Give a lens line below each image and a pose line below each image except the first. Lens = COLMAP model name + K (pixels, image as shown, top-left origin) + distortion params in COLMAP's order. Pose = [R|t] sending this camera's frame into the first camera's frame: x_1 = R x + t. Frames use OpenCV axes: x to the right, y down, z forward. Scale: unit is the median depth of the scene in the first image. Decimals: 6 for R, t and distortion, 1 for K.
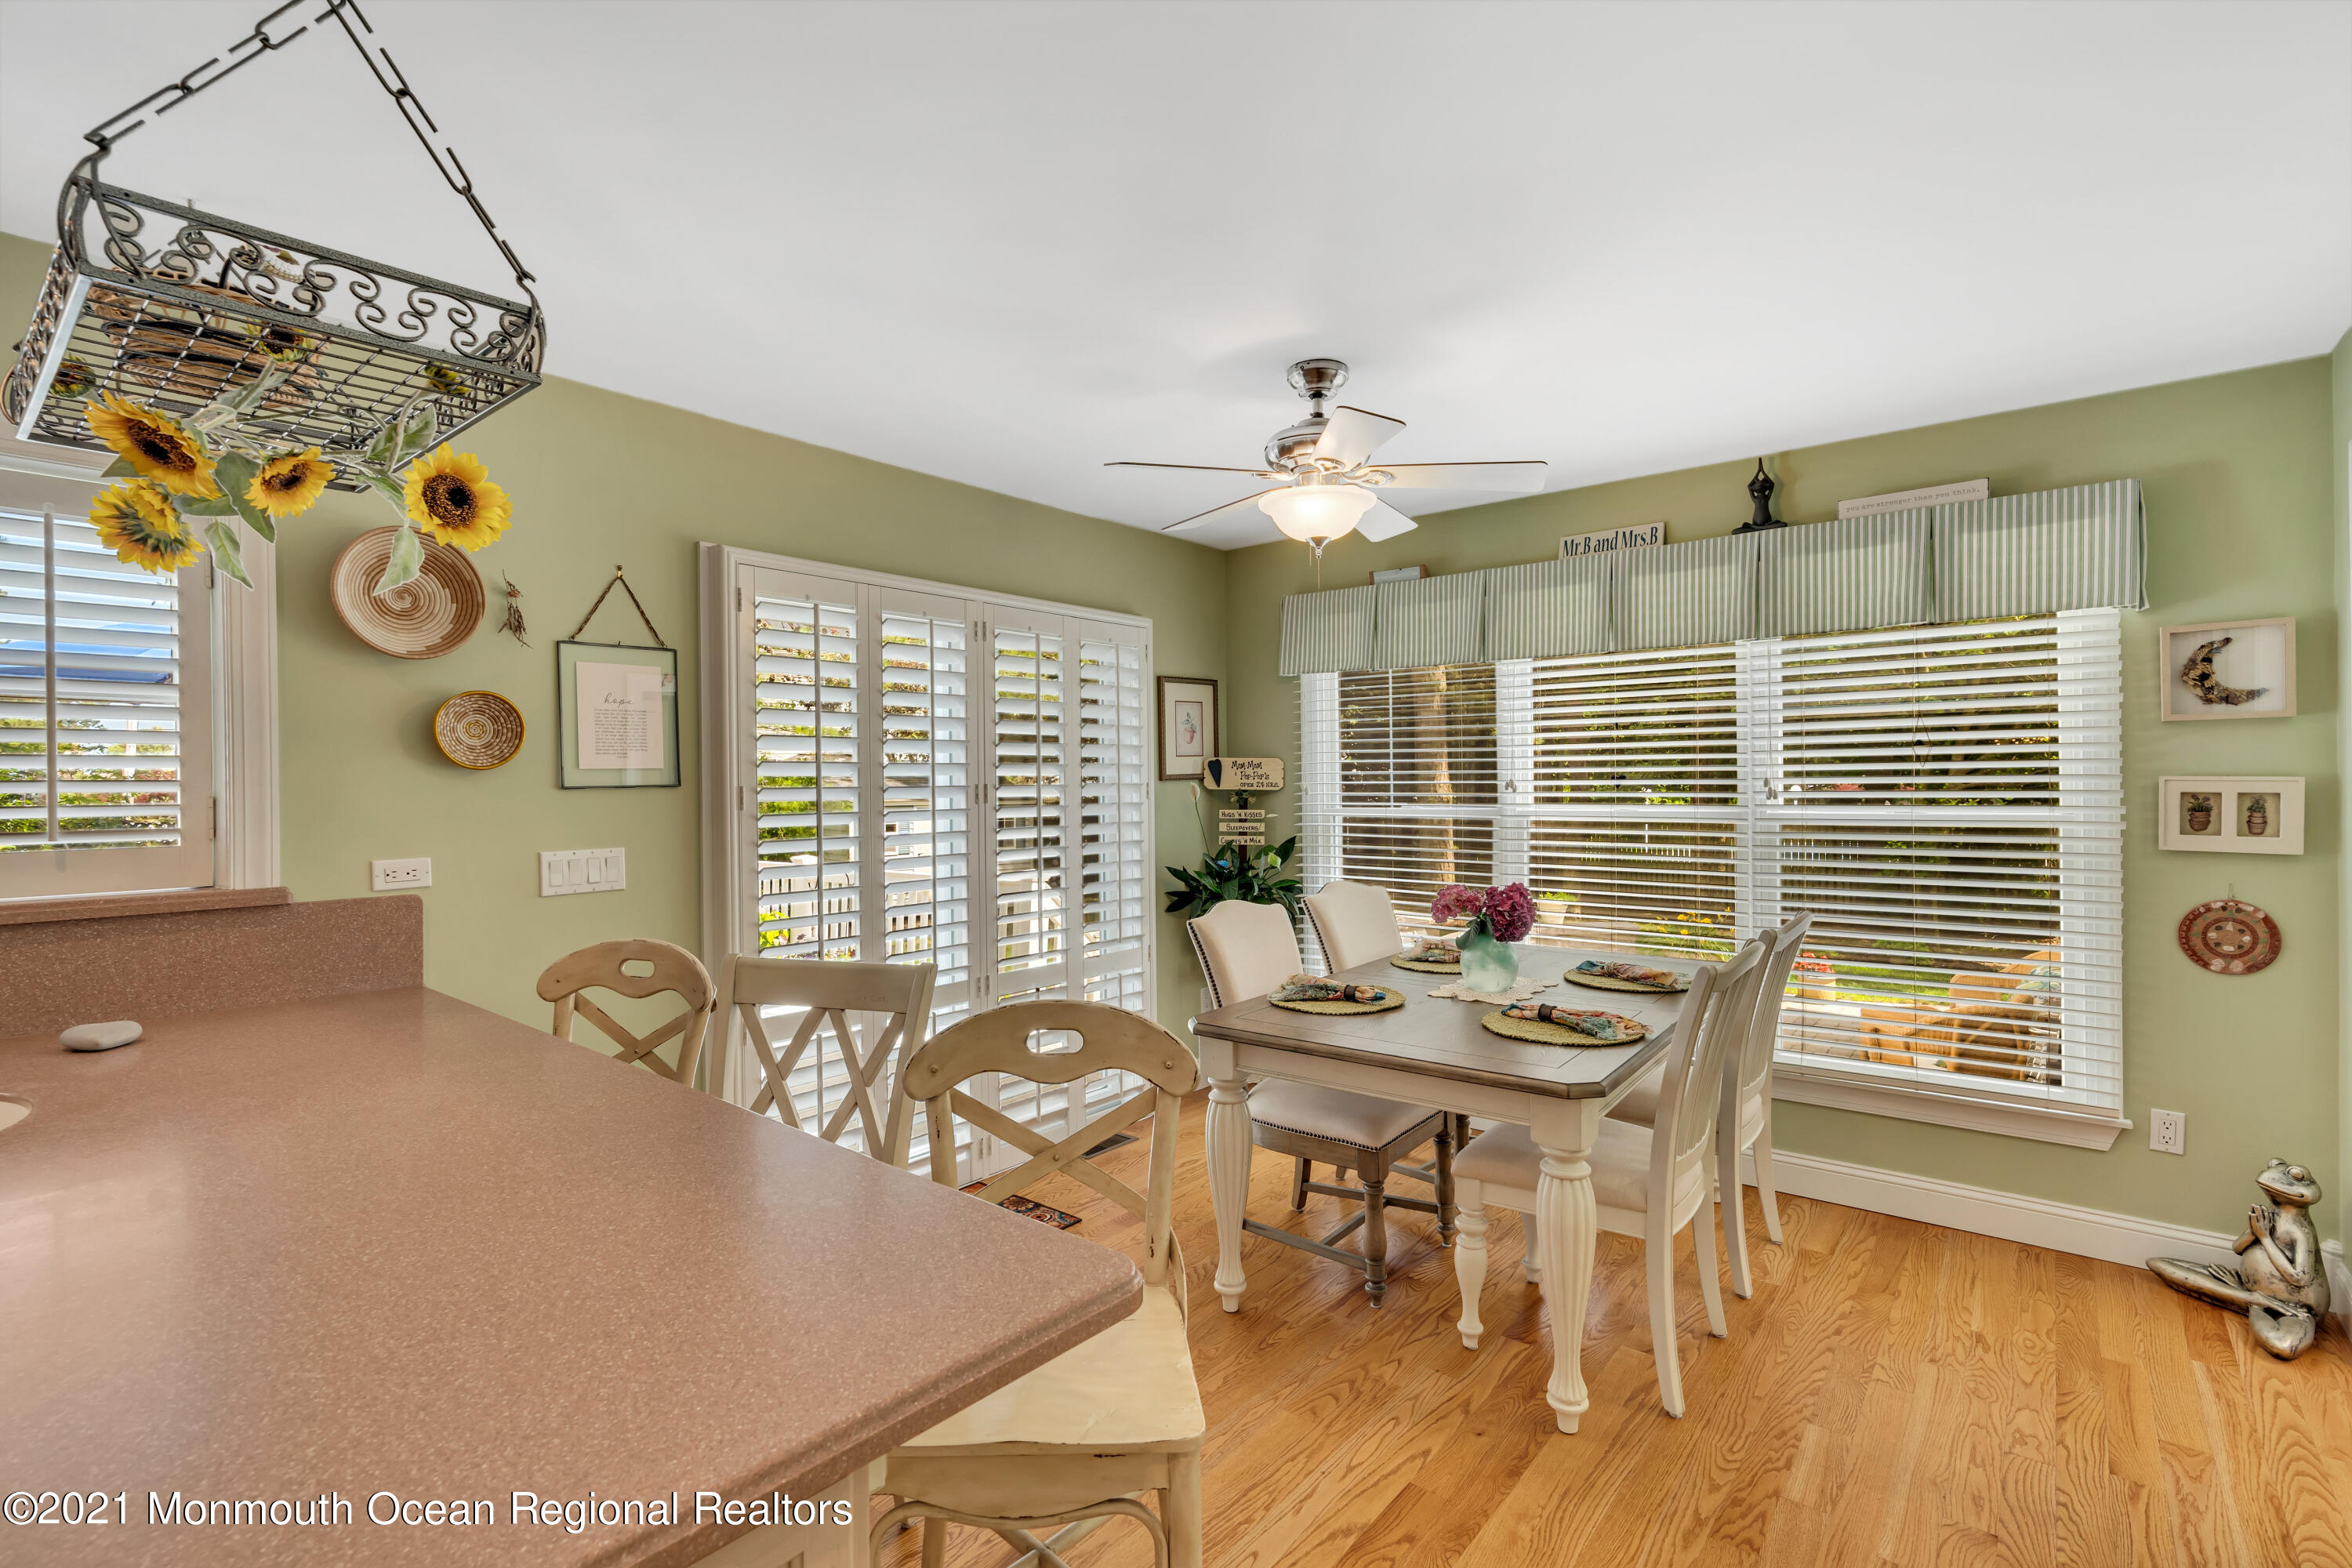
lens RADIAL K [[1069.8, 0, 1177.4], [0, 1069.8, 784.3], [0, 0, 1]] dist [-0.009624, -0.000294]
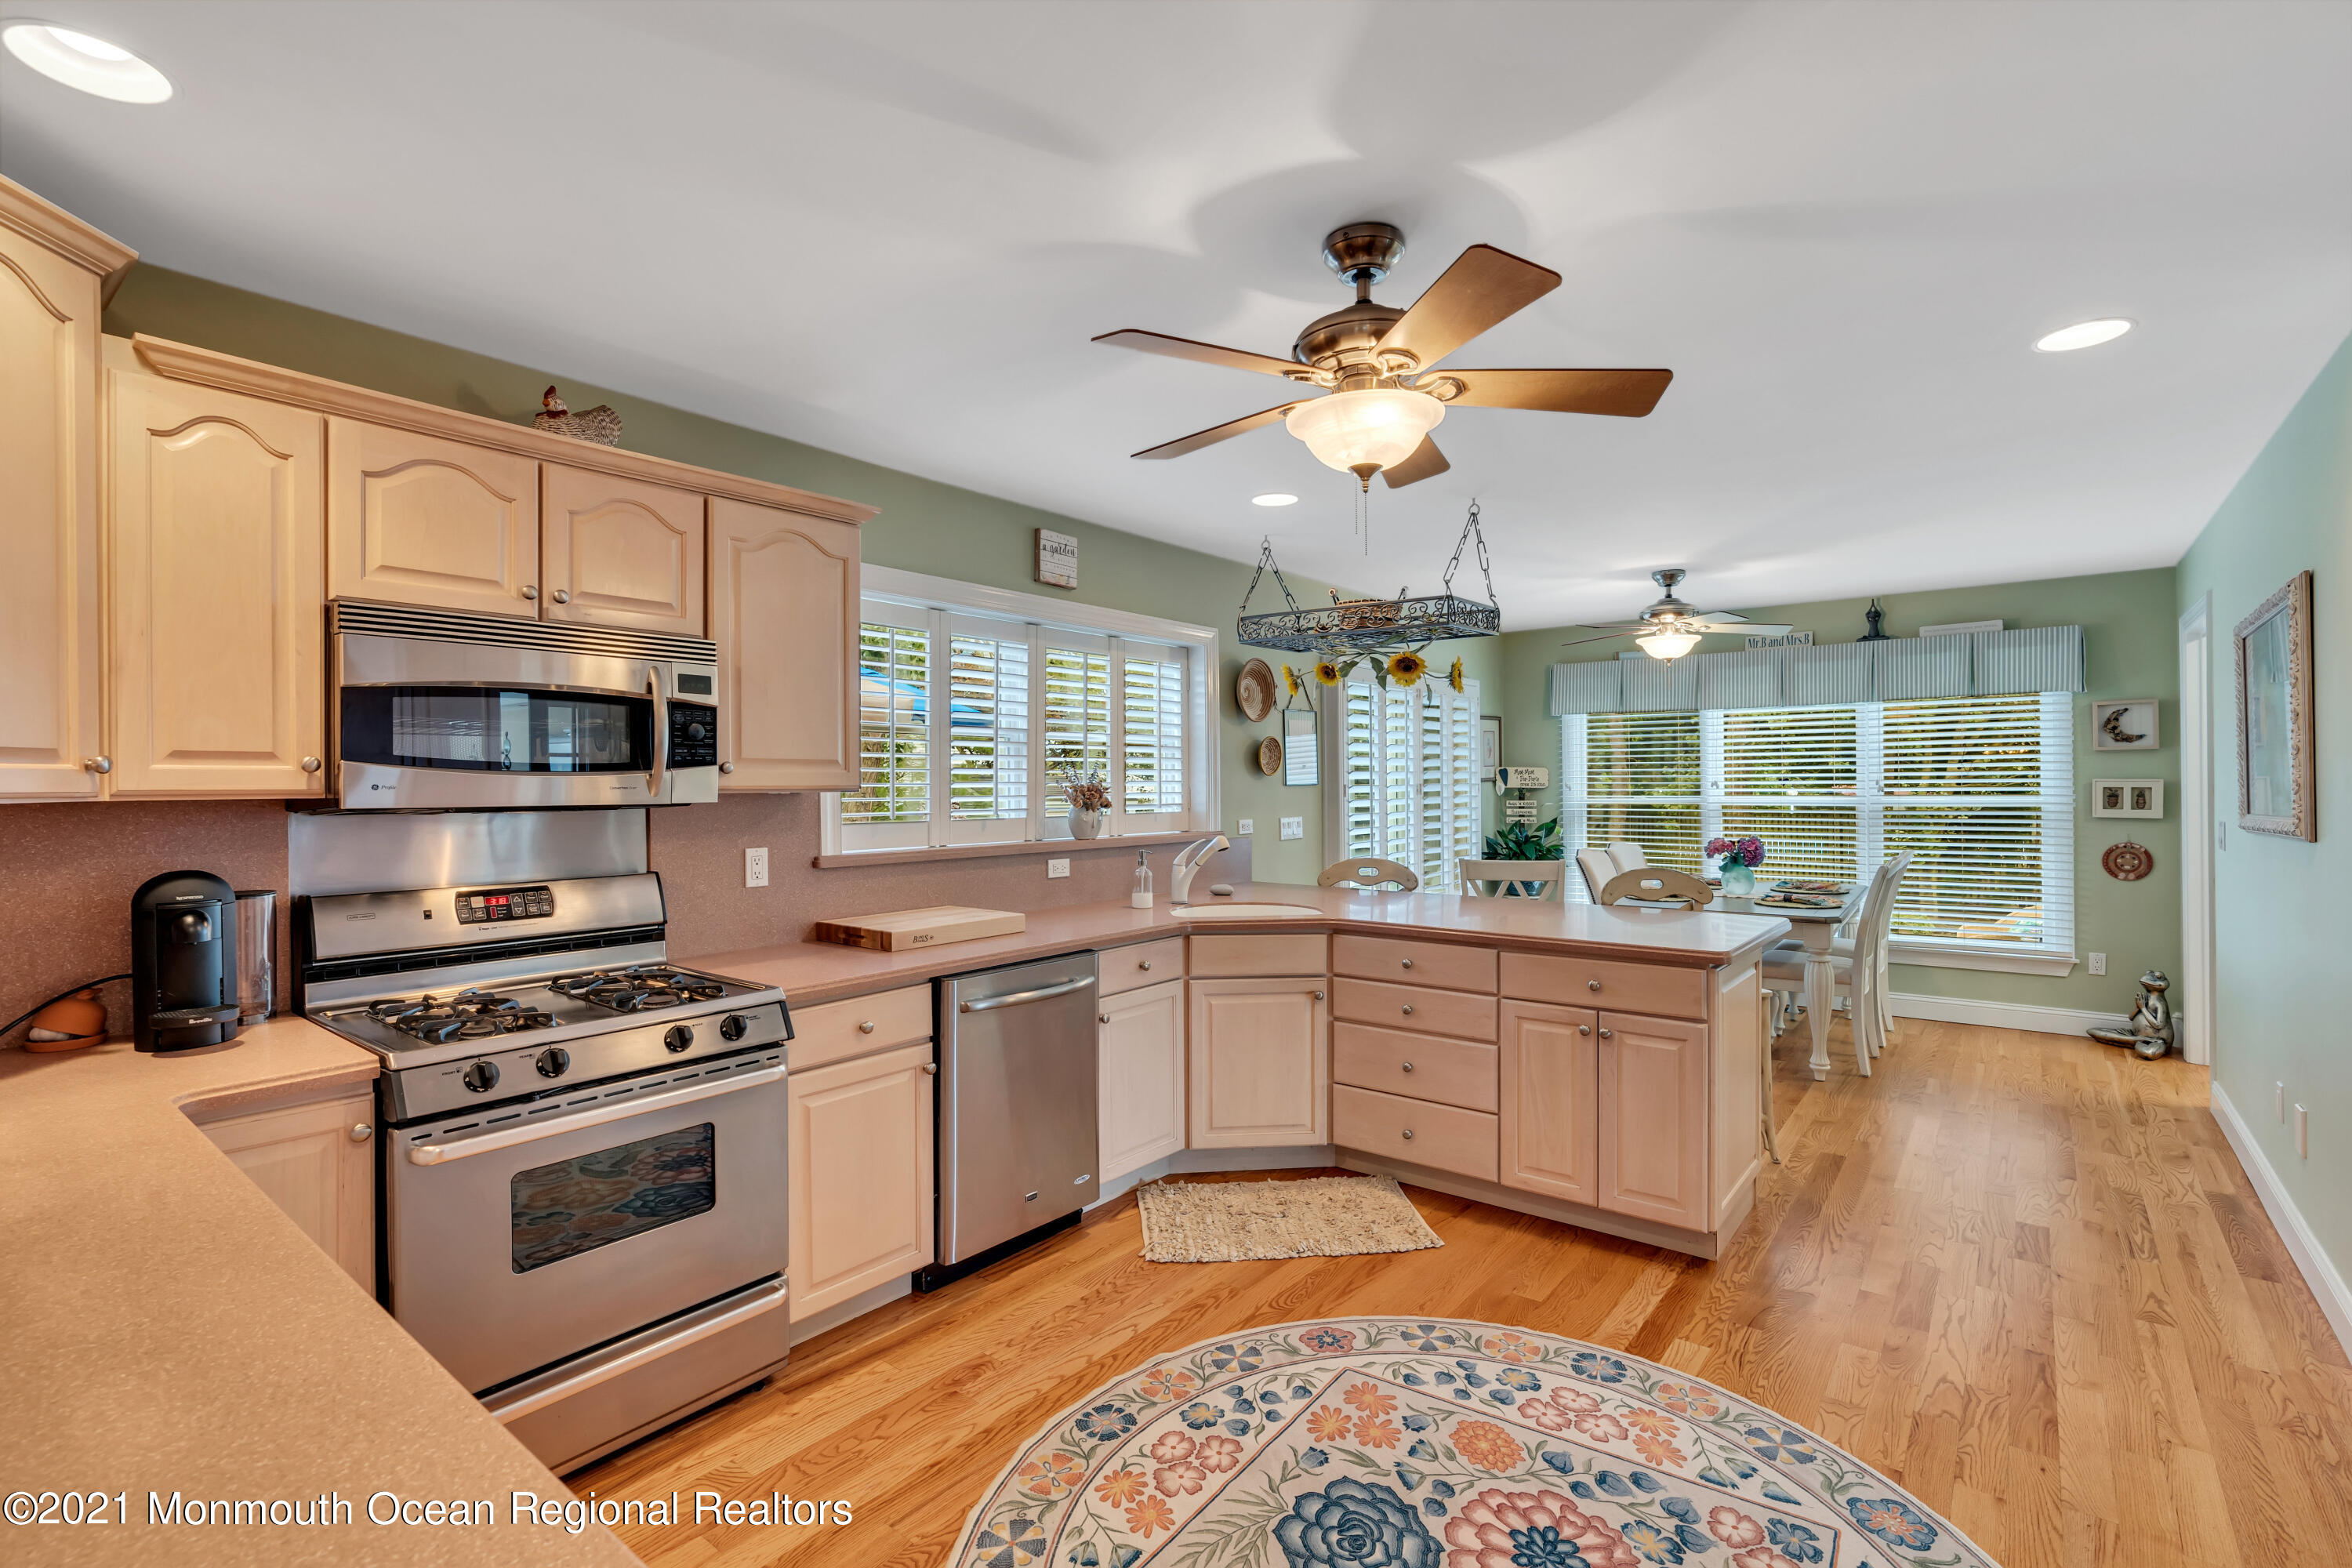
lens RADIAL K [[1069.8, 0, 1175.3], [0, 1069.8, 786.9], [0, 0, 1]] dist [-0.009624, -0.000294]
pose [[0.999896, 0.001105, 0.014411, -0.757264], [-0.001075, 0.999997, -0.002130, 0.012183], [-0.014414, 0.002114, 0.999894, -0.892373]]
